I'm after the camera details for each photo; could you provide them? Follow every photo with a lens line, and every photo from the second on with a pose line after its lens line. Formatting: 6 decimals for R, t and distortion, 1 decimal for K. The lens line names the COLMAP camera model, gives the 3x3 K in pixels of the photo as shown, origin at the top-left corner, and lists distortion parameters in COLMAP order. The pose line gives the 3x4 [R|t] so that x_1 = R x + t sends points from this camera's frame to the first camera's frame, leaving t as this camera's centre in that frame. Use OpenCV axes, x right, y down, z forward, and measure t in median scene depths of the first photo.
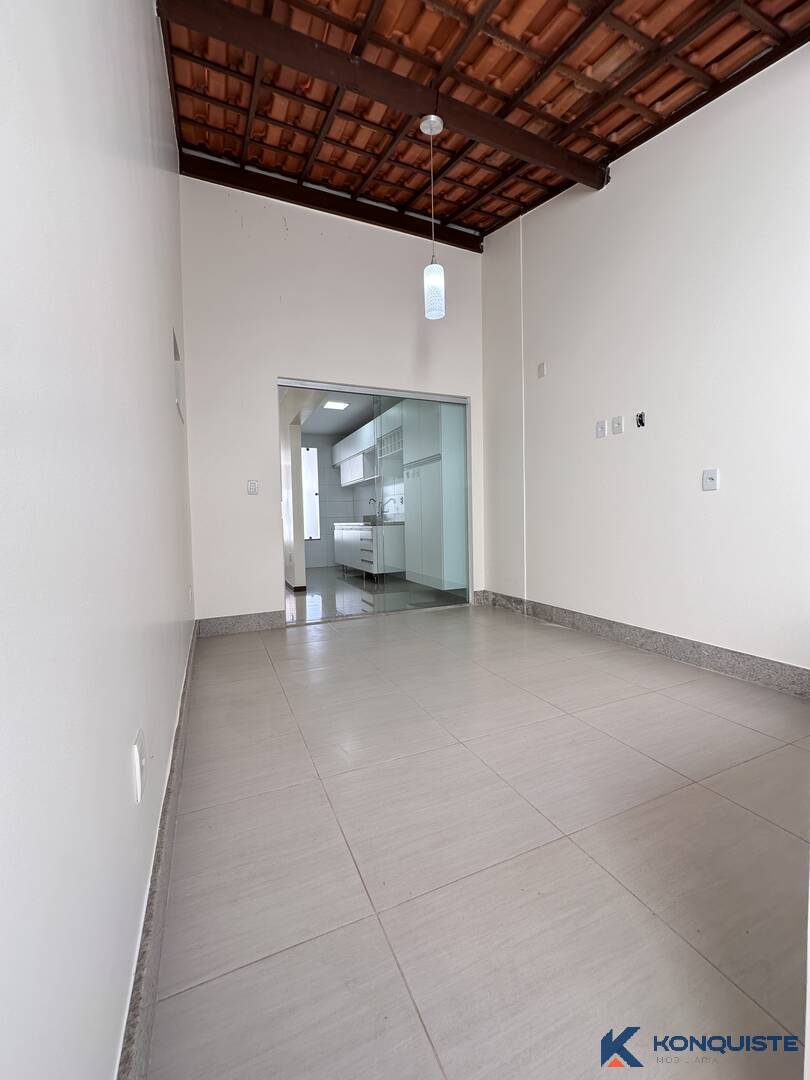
lens RADIAL K [[431.9, 0, 405.0], [0, 431.9, 540.0], [0, 0, 1]] dist [-0.000158, 0.000027]
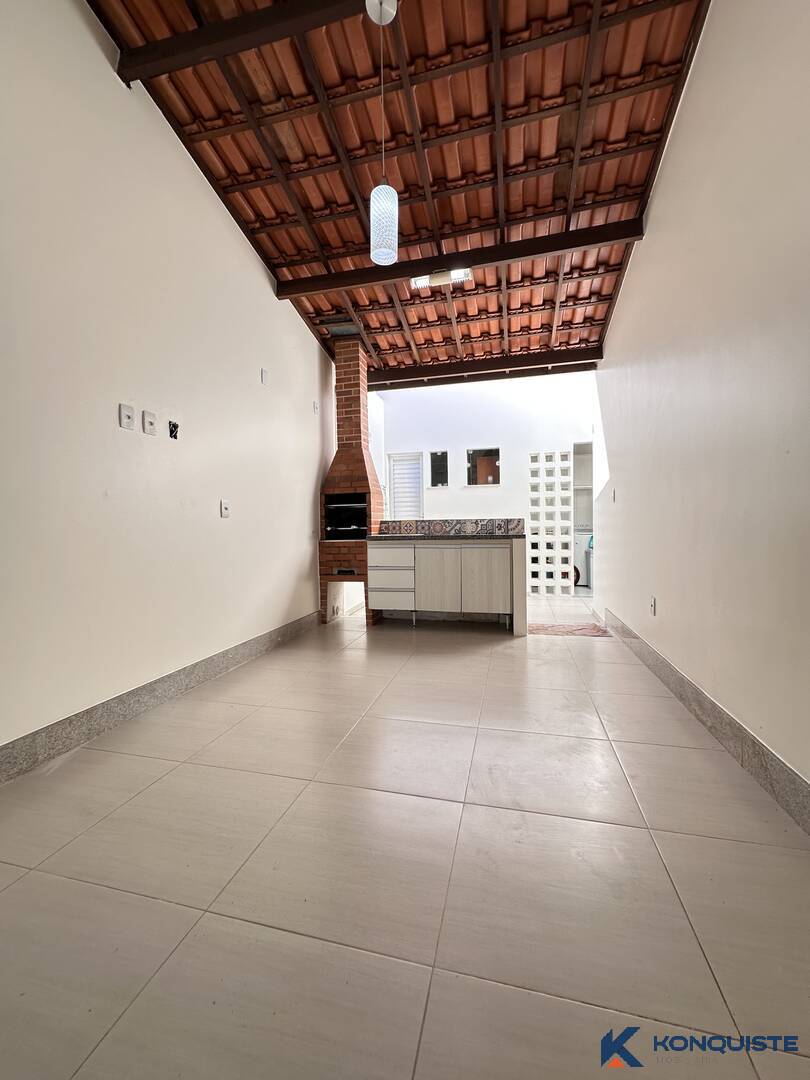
lens RADIAL K [[431.9, 0, 405.0], [0, 431.9, 540.0], [0, 0, 1]] dist [-0.000158, 0.000027]
pose [[-0.786029, 0.008021, 0.618138, -0.353881], [0.057917, 0.996473, 0.060717, -0.083034], [-0.615471, 0.083526, -0.783721, 1.411370]]
